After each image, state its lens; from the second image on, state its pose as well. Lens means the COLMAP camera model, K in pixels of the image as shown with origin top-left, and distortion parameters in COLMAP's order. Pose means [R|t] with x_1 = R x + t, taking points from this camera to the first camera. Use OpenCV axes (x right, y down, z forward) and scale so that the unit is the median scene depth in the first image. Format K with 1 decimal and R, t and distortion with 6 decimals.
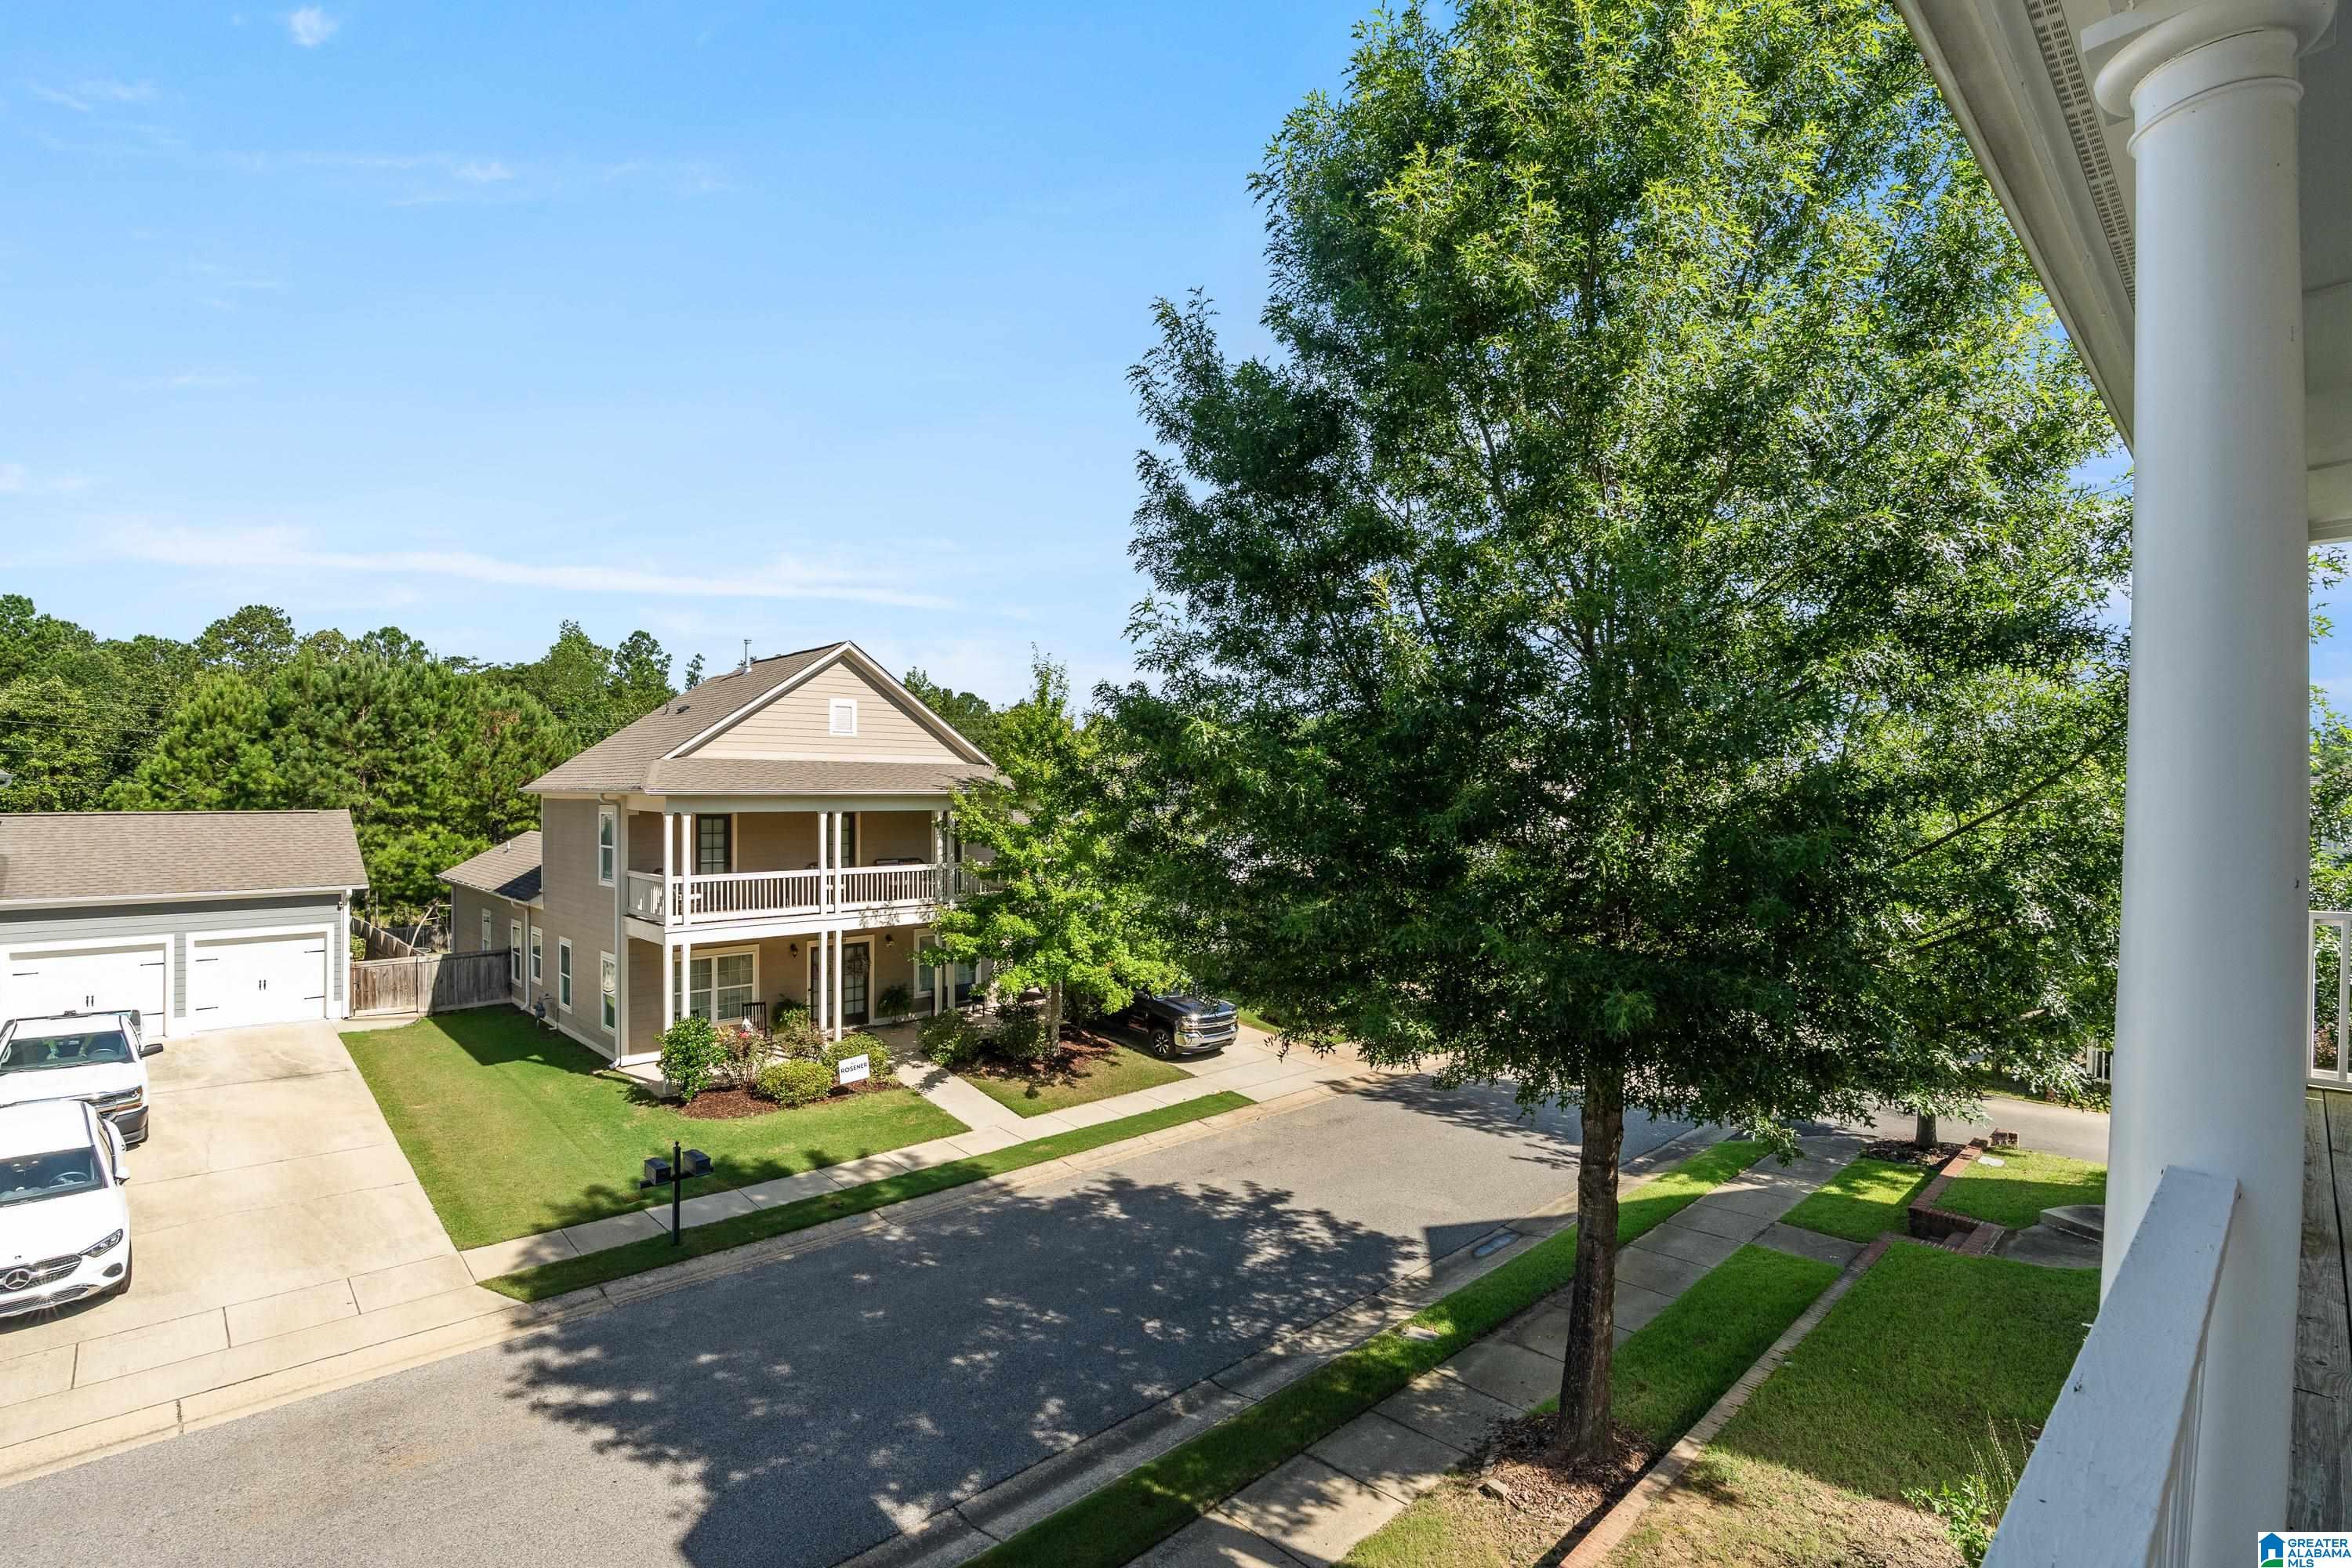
lens RADIAL K [[1080.6, 0, 1177.6], [0, 1080.6, 829.6], [0, 0, 1]] dist [0.000920, -0.000102]
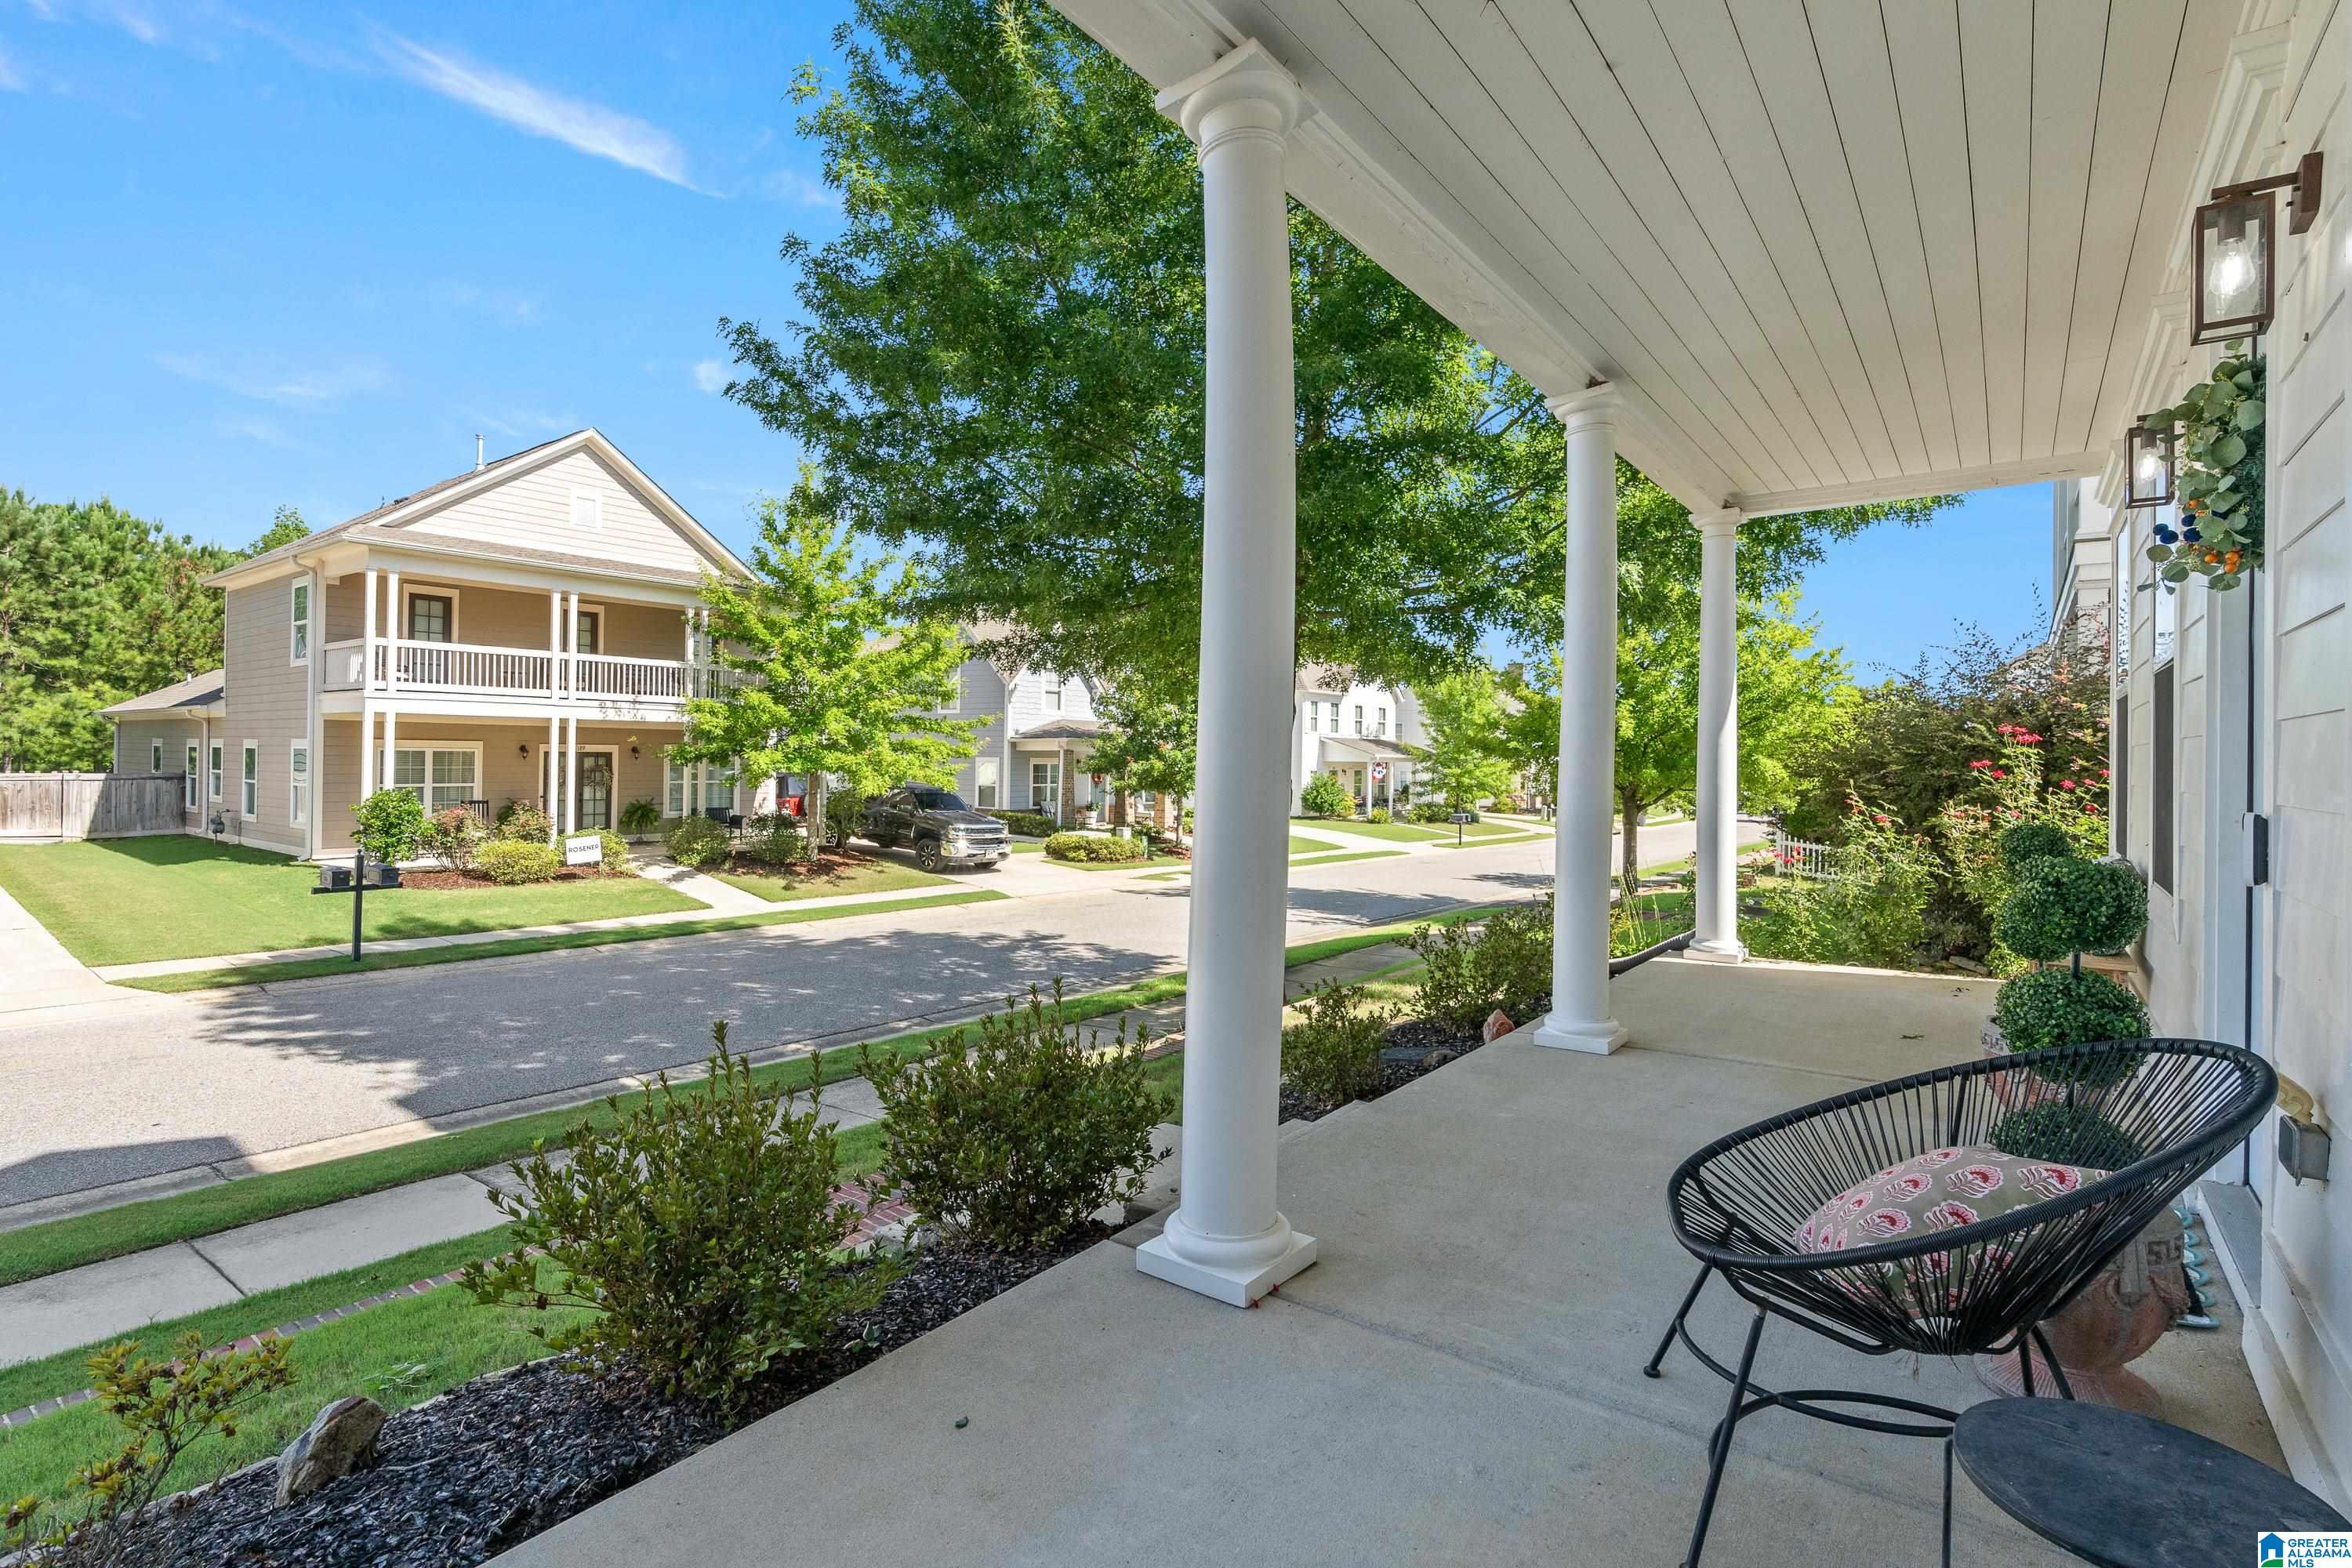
lens RADIAL K [[1109.9, 0, 1176.0], [0, 1109.9, 784.0], [0, 0, 1]] dist [-0.000331, 0.001010]
pose [[0.987357, 0.009199, 0.158246, 0.049991], [-0.006337, 0.999807, -0.018580, 0.155806], [-0.158387, 0.017342, 0.987225, -0.034511]]
